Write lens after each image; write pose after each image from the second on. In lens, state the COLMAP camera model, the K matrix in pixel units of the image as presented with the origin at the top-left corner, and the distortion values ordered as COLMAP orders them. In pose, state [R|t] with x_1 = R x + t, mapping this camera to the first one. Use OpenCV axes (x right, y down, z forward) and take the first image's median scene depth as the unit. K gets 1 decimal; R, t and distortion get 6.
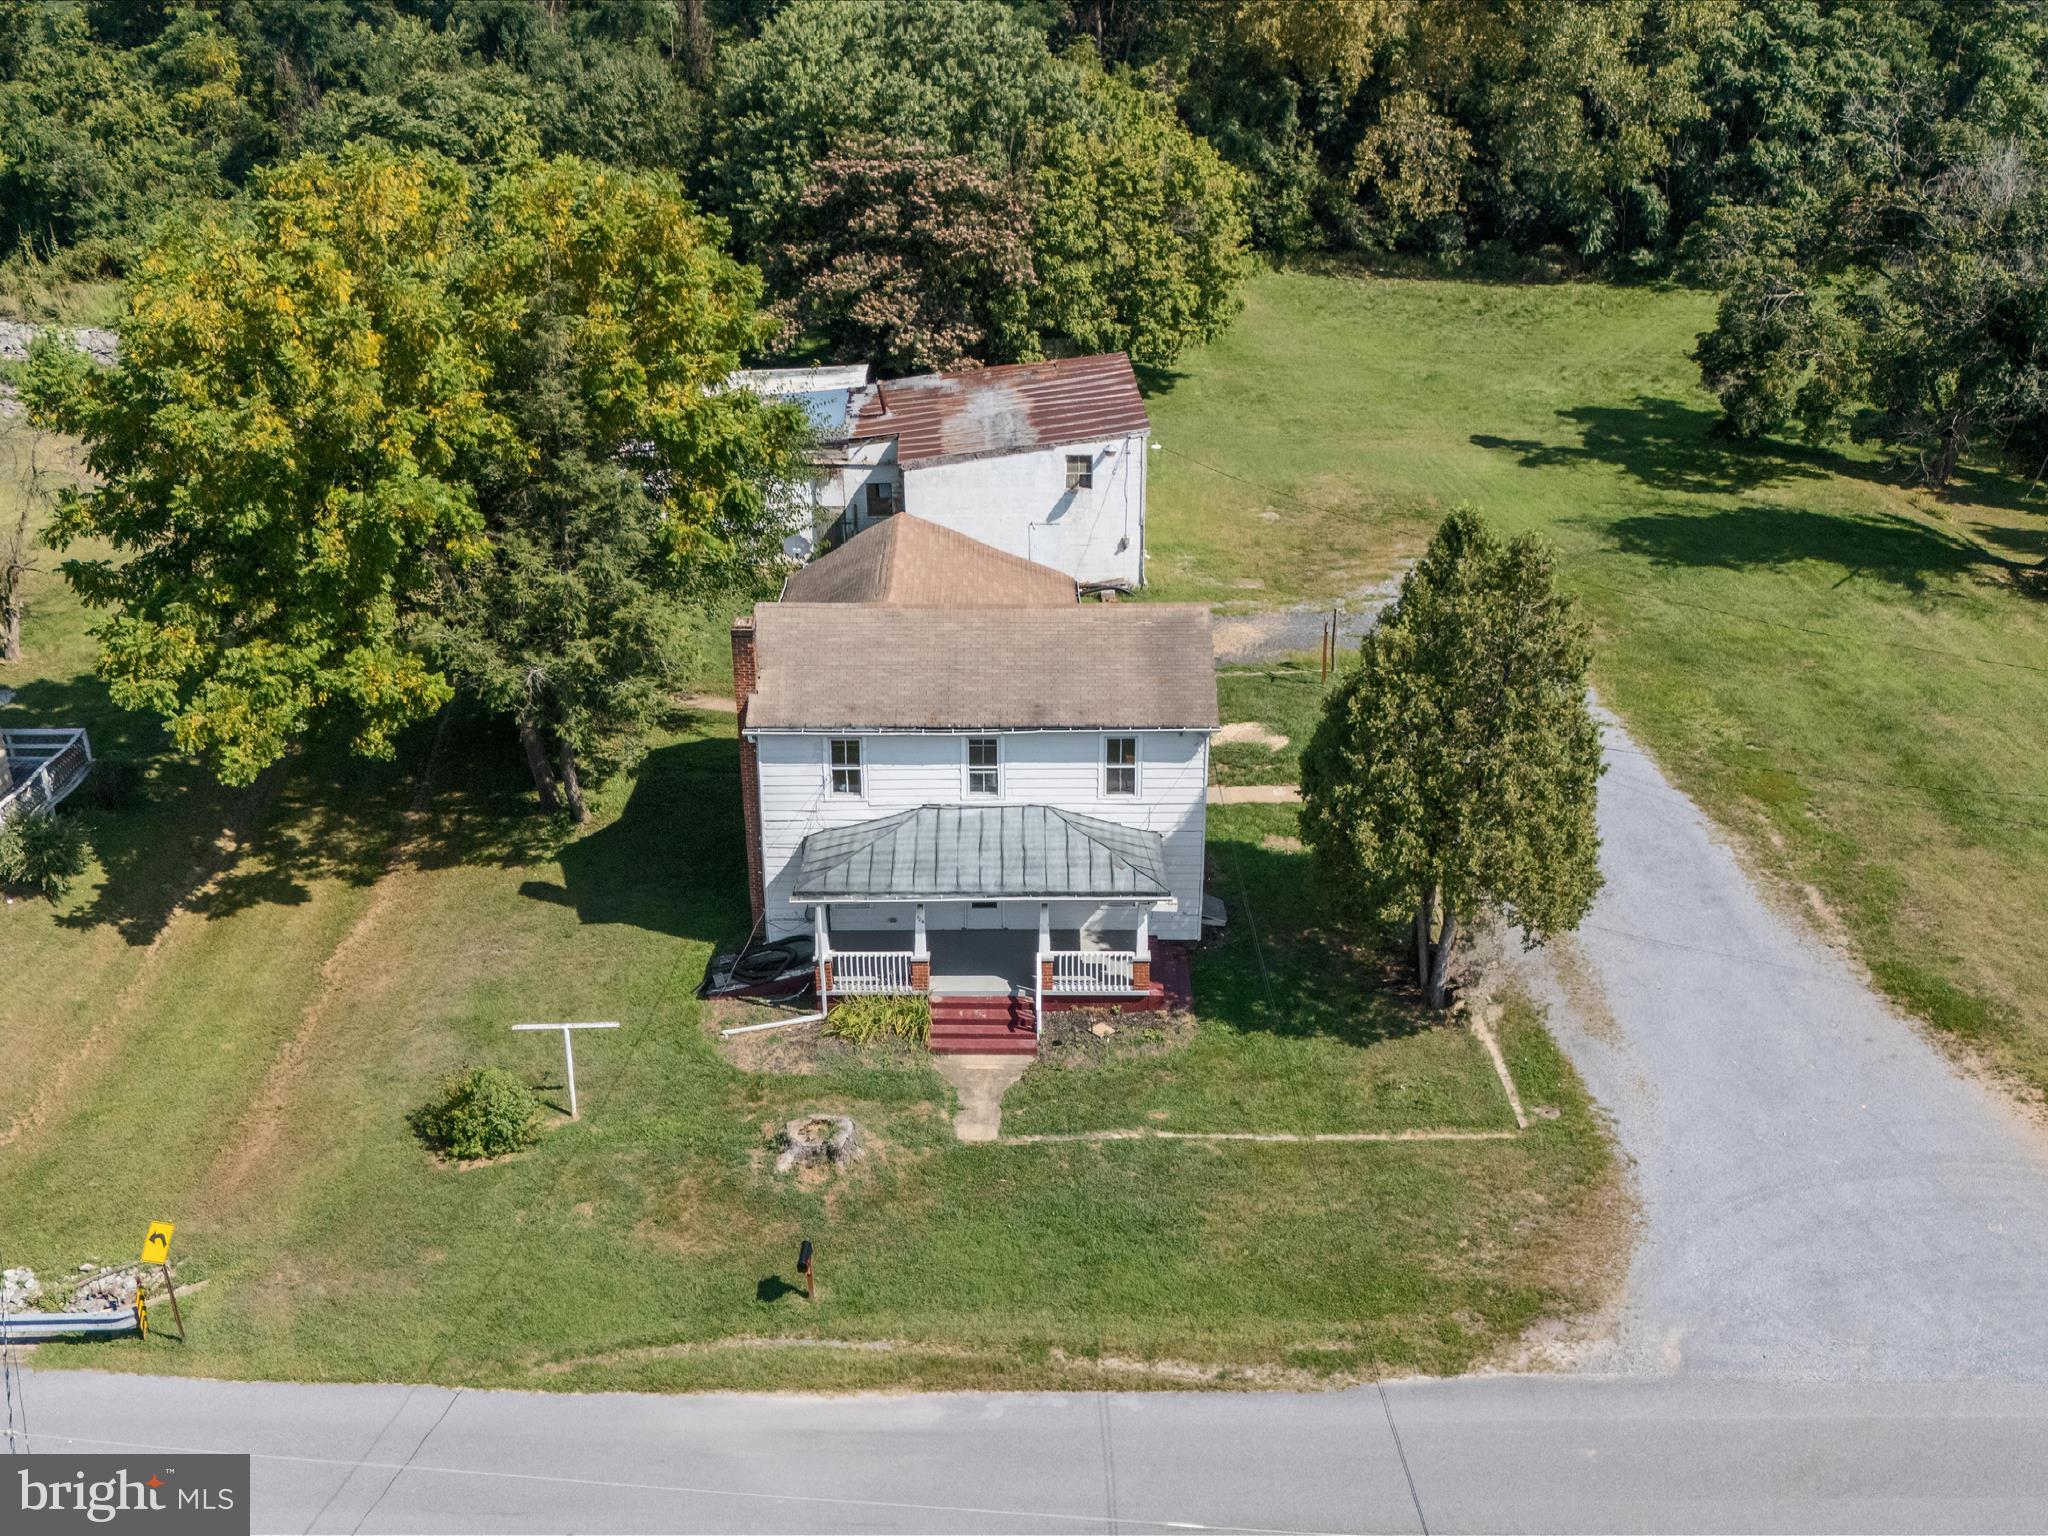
lens RADIAL K [[2035.6, 0, 1024.0], [0, 2035.6, 768.0], [0, 0, 1]] dist [0.032506, -0.029645]
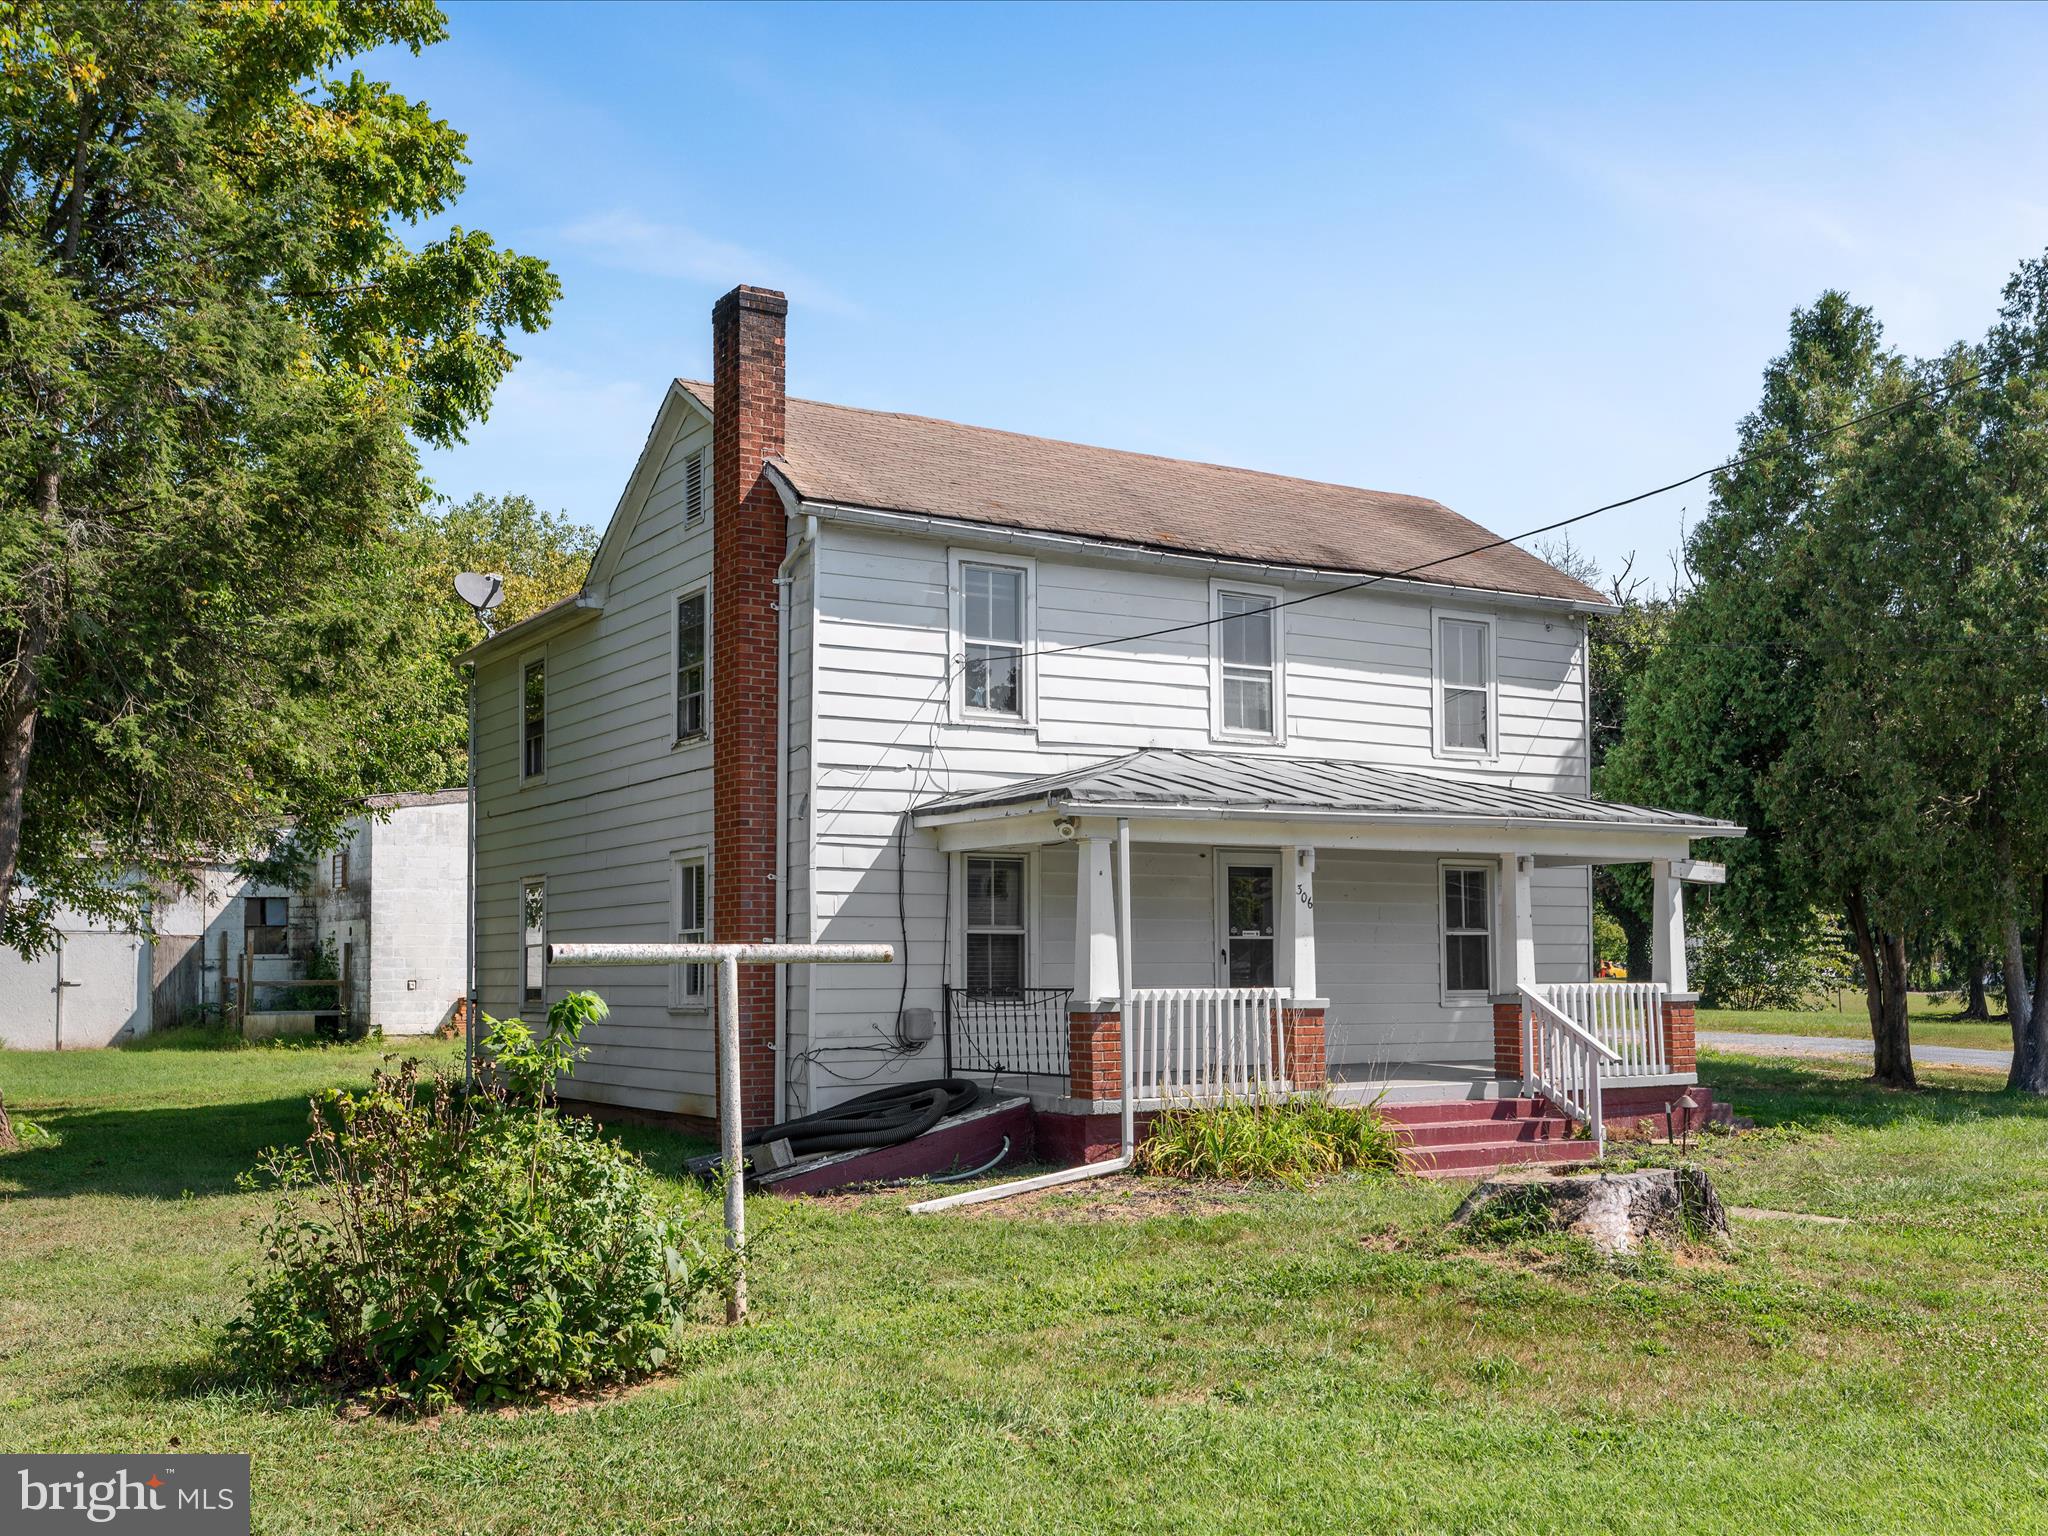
lens RADIAL K [[2037.8, 0, 1022.1], [0, 2037.8, 916.5], [0, 0, 1]] dist [-0.046906, -0.014736]
pose [[0.847562, 0.017224, 0.530417, -0.307375], [0.218925, 0.899120, -0.379020, 0.214368], [-0.483436, 0.437364, 0.758289, 0.696601]]
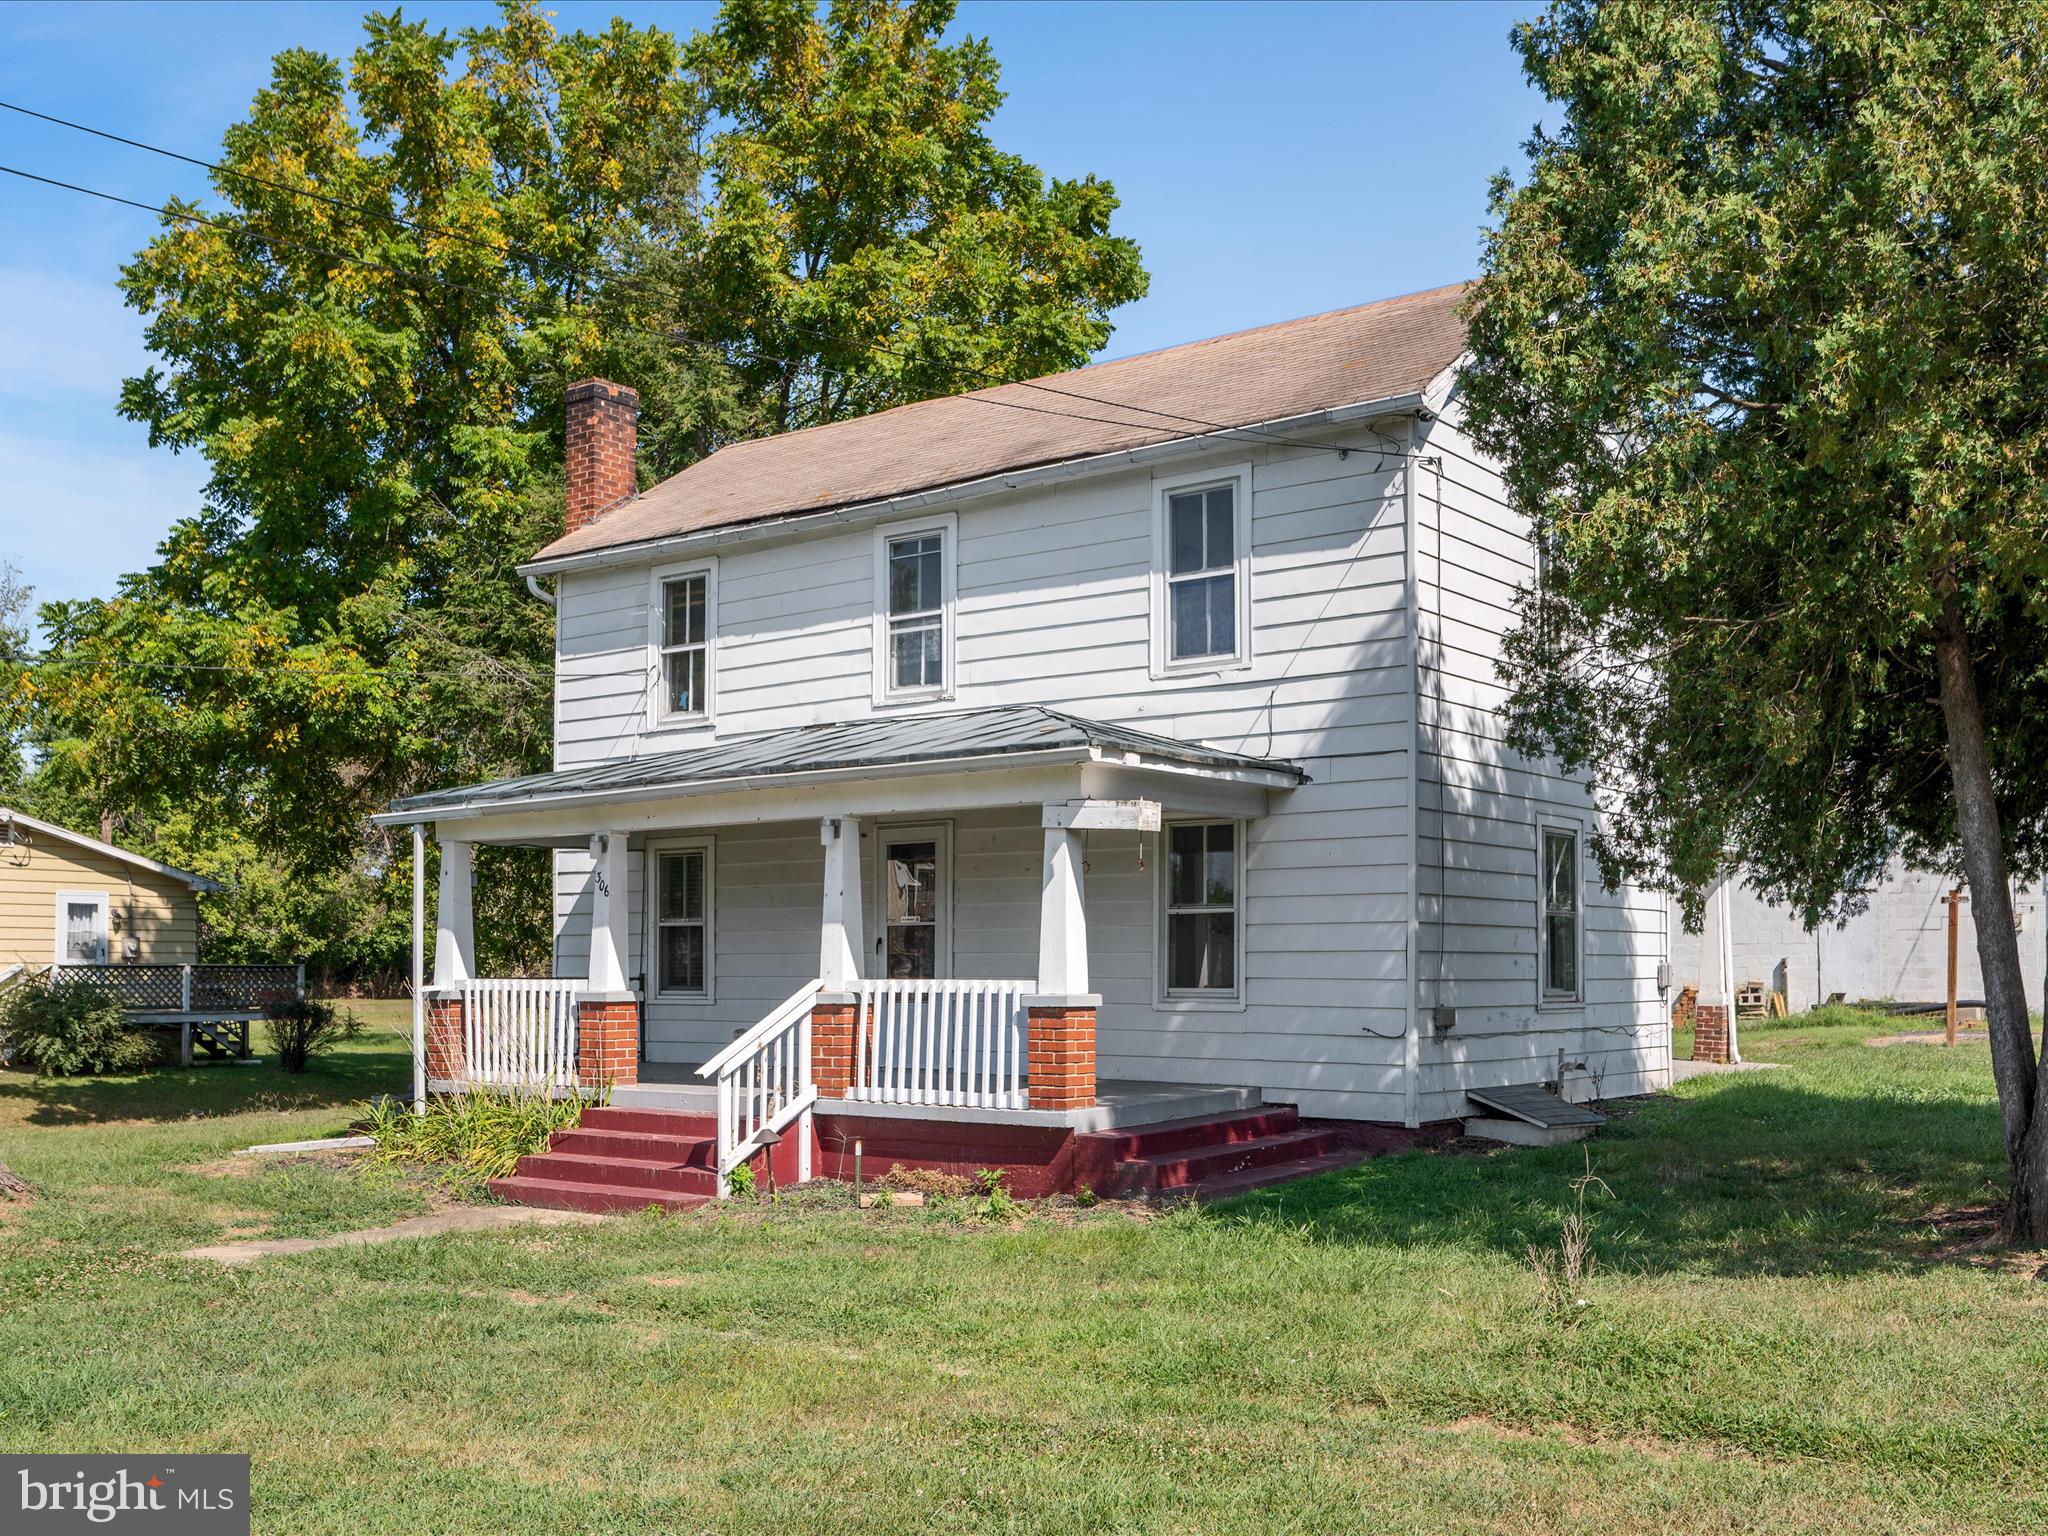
lens RADIAL K [[2072.8, 0, 1026.9], [0, 2072.8, 938.7], [0, 0, 1]] dist [-0.021444, -0.003397]
pose [[0.792203, -0.003467, -0.610248, 0.249516], [-0.255752, 0.906045, -0.337156, 0.191653], [0.554081, 0.423168, 0.716885, 0.740578]]
